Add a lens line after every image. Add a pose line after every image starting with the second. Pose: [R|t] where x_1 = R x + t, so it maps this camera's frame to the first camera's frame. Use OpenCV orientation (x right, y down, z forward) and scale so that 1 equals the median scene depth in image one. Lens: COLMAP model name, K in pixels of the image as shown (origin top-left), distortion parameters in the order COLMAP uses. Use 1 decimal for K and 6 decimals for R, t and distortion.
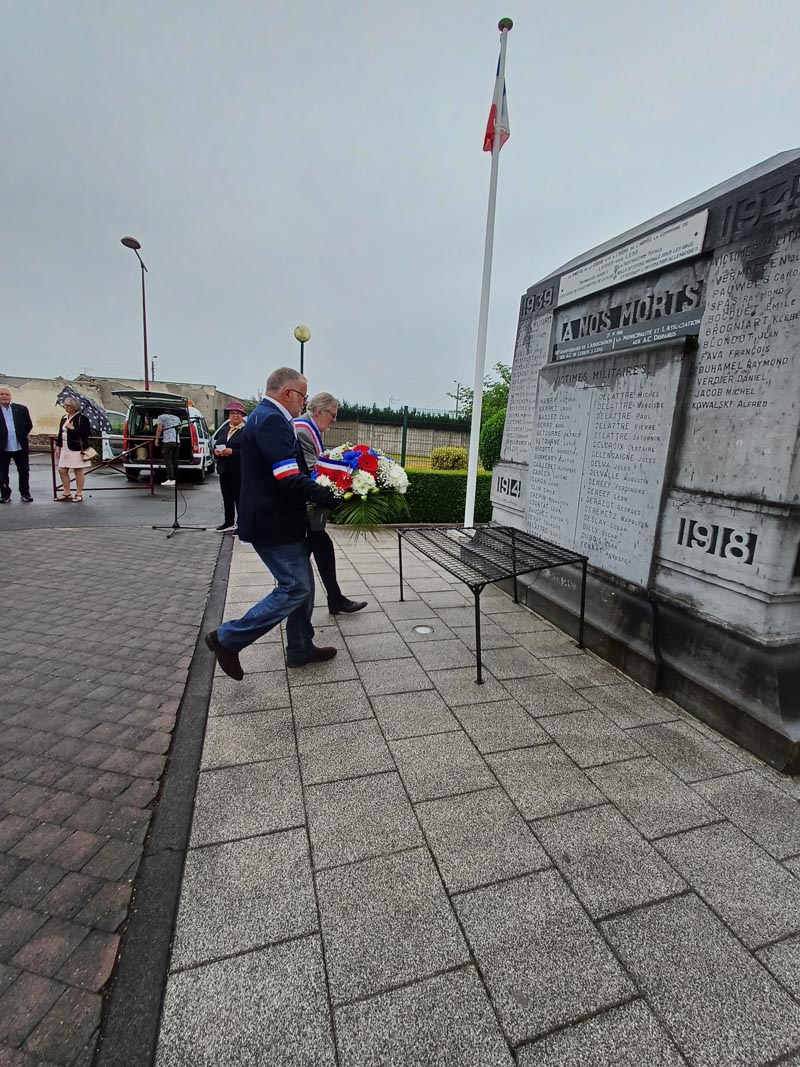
lens RADIAL K [[488.6, 0, 434.4], [0, 488.6, 523.3], [0, 0, 1]] dist [0.003485, -0.002935]
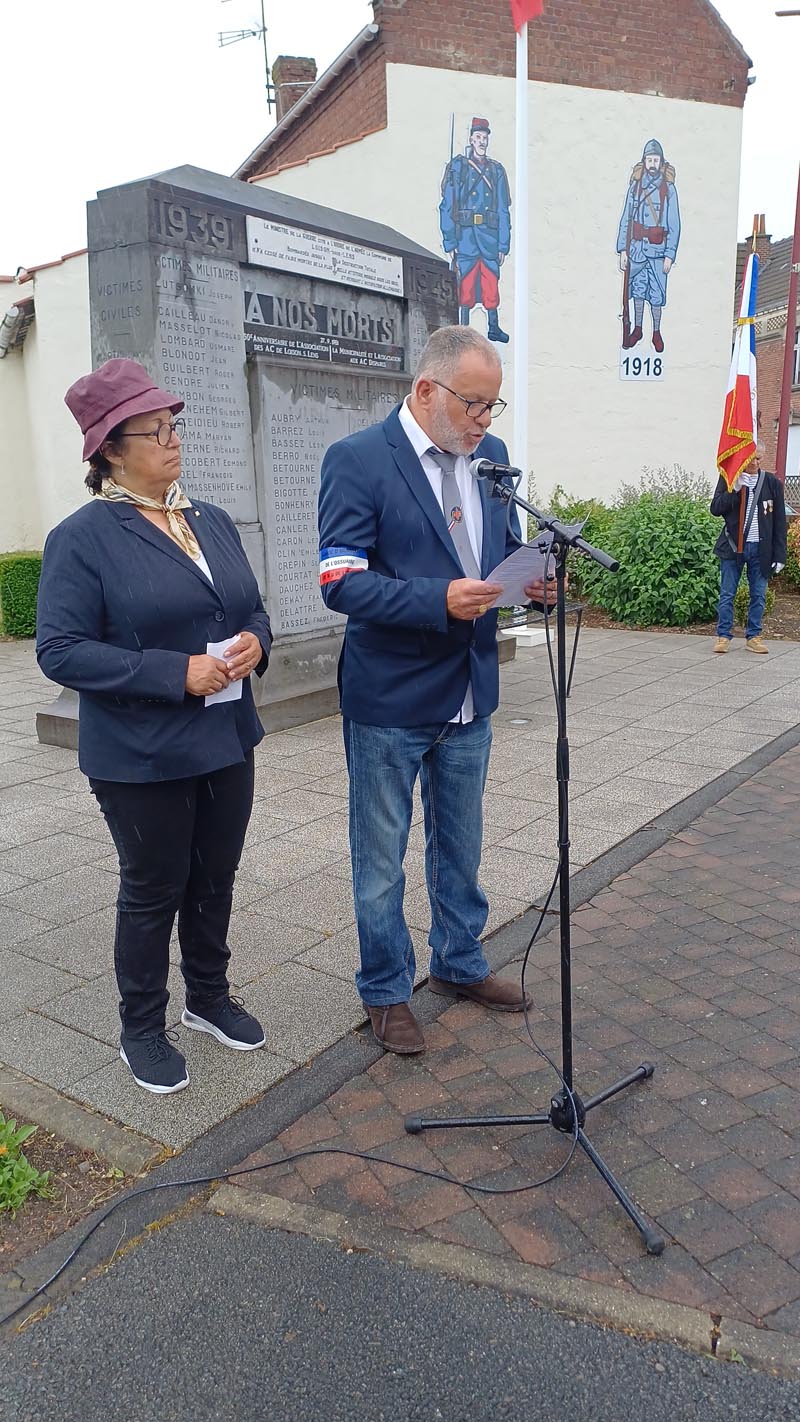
lens RADIAL K [[1078.7, 0, 410.7], [0, 1078.7, 723.8], [0, 0, 1]] dist [0.084037, -0.002953]
pose [[-0.584418, -0.229650, 0.778278, -1.468452], [0.130109, 0.920187, 0.369224, -0.516946], [-0.800954, 0.317043, -0.507895, 2.305138]]
